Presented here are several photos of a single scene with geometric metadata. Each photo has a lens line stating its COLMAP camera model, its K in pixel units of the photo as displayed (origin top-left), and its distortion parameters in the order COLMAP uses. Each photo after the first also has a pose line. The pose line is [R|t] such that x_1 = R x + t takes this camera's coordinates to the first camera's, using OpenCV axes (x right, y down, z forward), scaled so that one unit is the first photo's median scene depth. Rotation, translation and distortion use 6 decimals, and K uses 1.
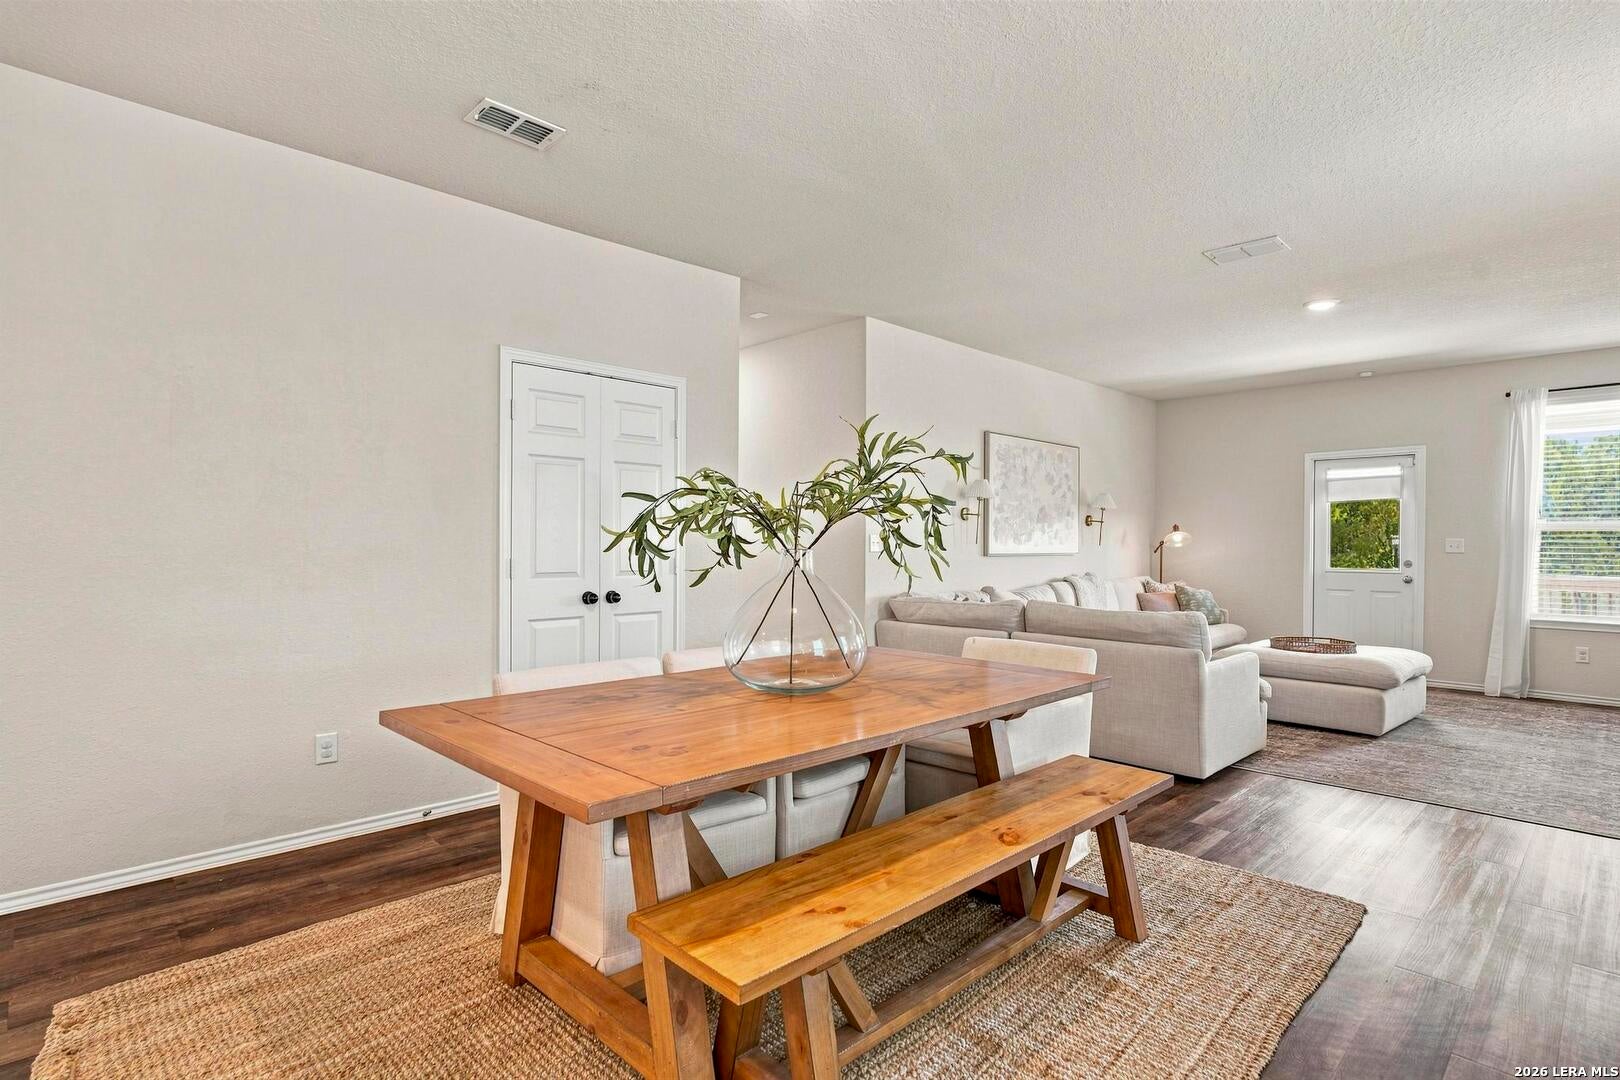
lens RADIAL K [[833.4, 0, 795.7], [0, 833.4, 537.3], [0, 0, 1]] dist [0.000043, -0.000680]
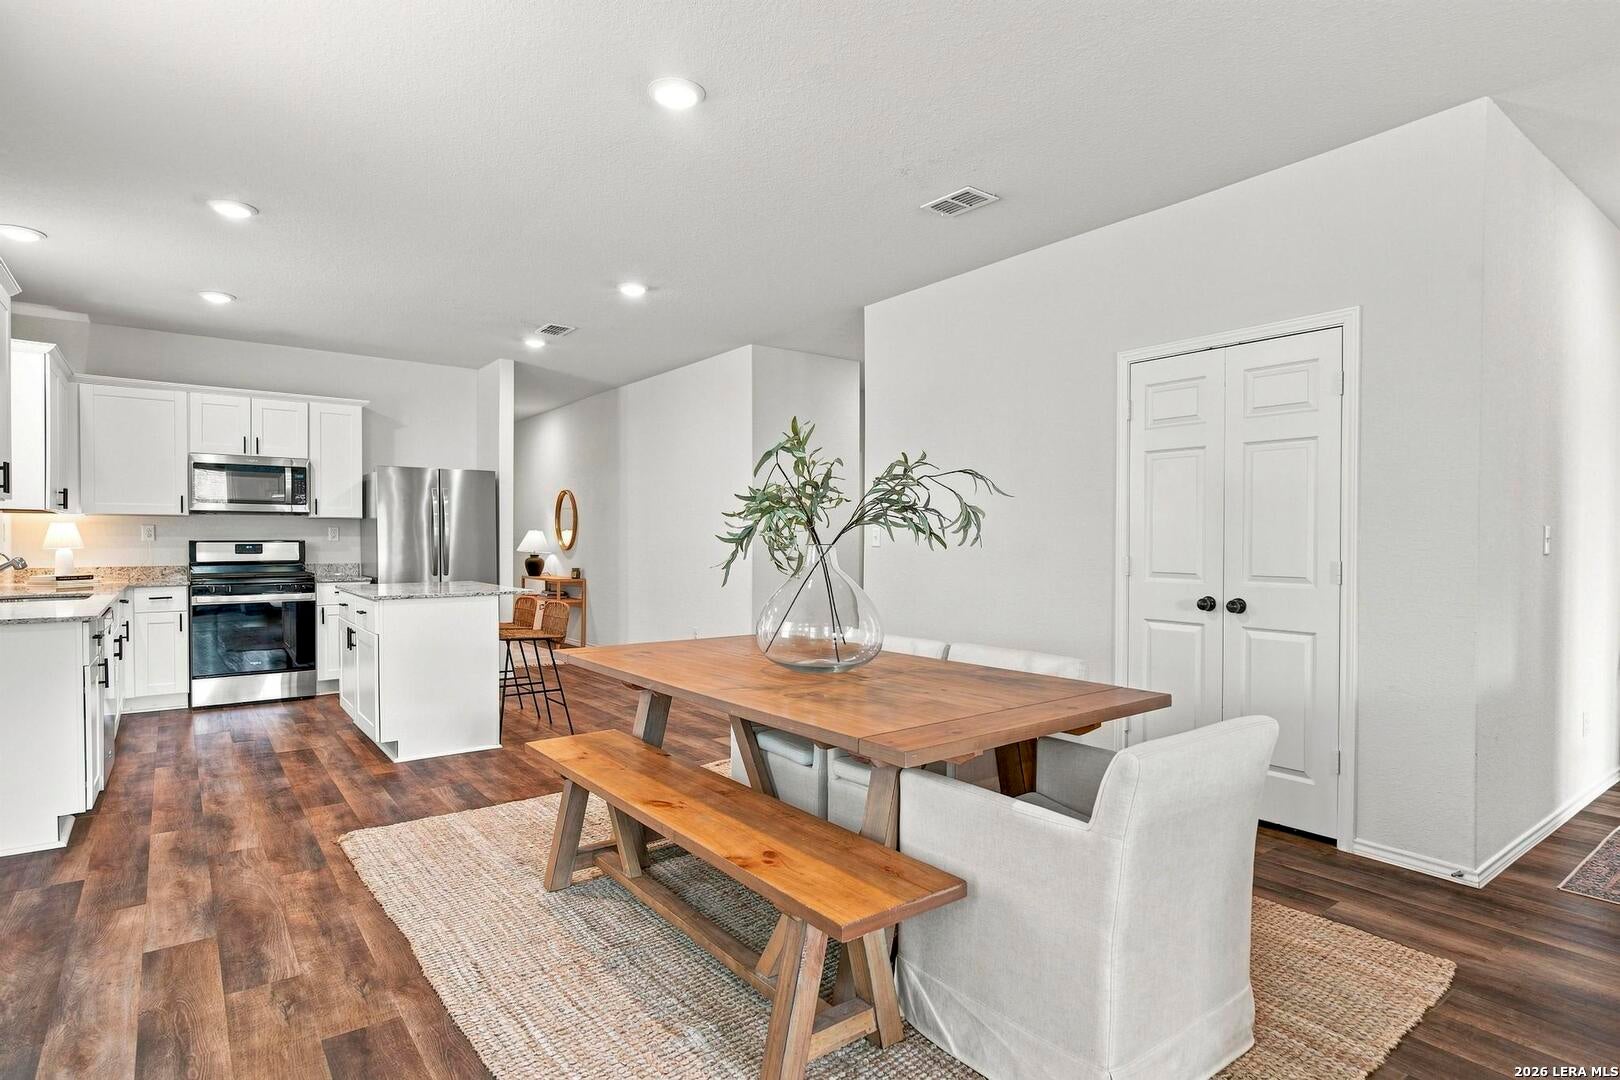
lens RADIAL K [[833.4, 0, 789.7], [0, 833.4, 551.0], [0, 0, 1]] dist [0.000043, -0.000680]
pose [[-0.136030, 0.012365, -0.990627, 0.826815], [0.007036, 0.999909, 0.011515, 0.004221], [0.990680, -0.005404, -0.136105, 0.818742]]
